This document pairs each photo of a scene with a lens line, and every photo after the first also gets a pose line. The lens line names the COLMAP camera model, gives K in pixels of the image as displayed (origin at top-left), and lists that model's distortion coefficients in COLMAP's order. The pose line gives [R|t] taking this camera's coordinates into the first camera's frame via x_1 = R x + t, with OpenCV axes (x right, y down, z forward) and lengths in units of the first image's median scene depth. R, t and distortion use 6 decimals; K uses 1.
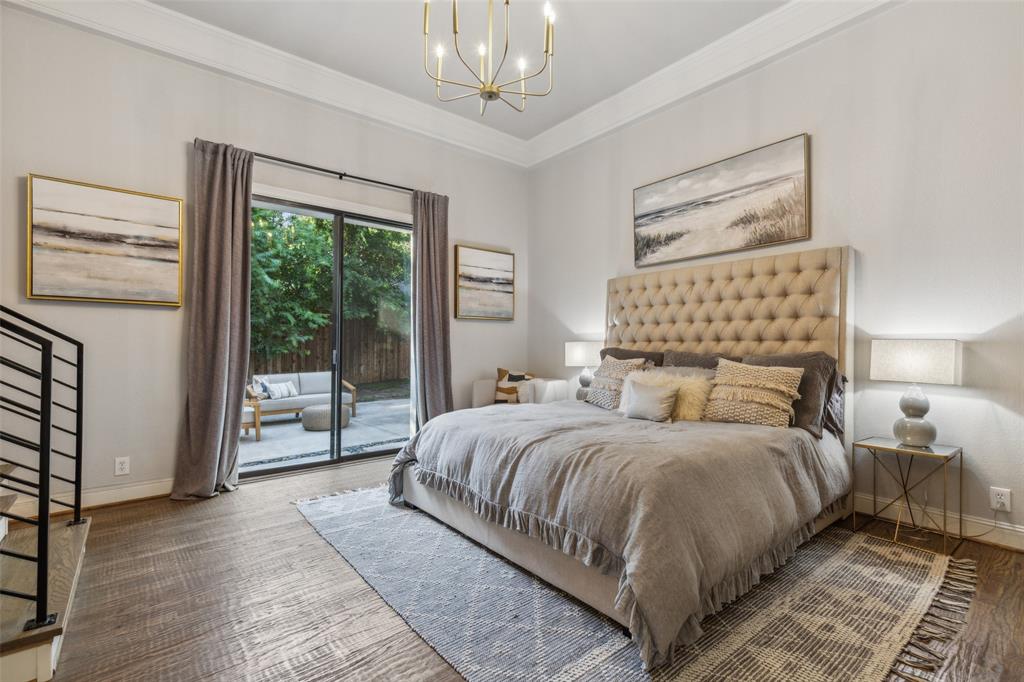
lens RADIAL K [[462.5, 0, 516.1], [0, 462.5, 342.8], [0, 0, 1]] dist [0.005272, -0.000476]
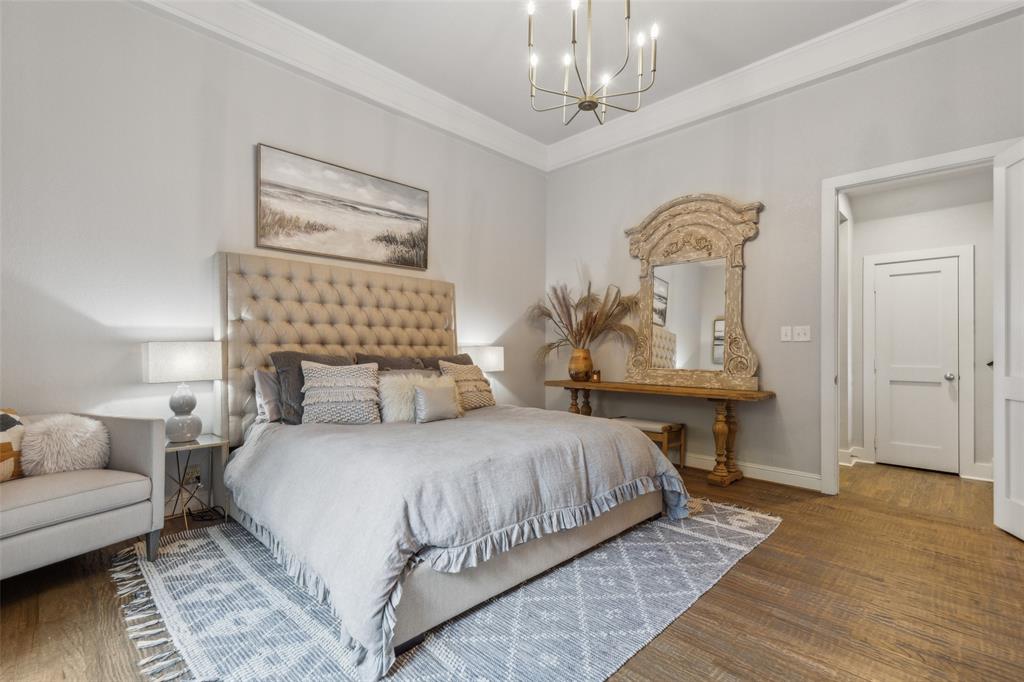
lens RADIAL K [[462.5, 0, 513.7], [0, 462.5, 348.5], [0, 0, 1]] dist [0.005272, -0.000476]
pose [[-0.103098, 0.003732, 0.994664, -0.644414], [-0.013565, 0.999895, -0.005158, 0.005650], [-0.994579, -0.014025, -0.103037, 0.775311]]
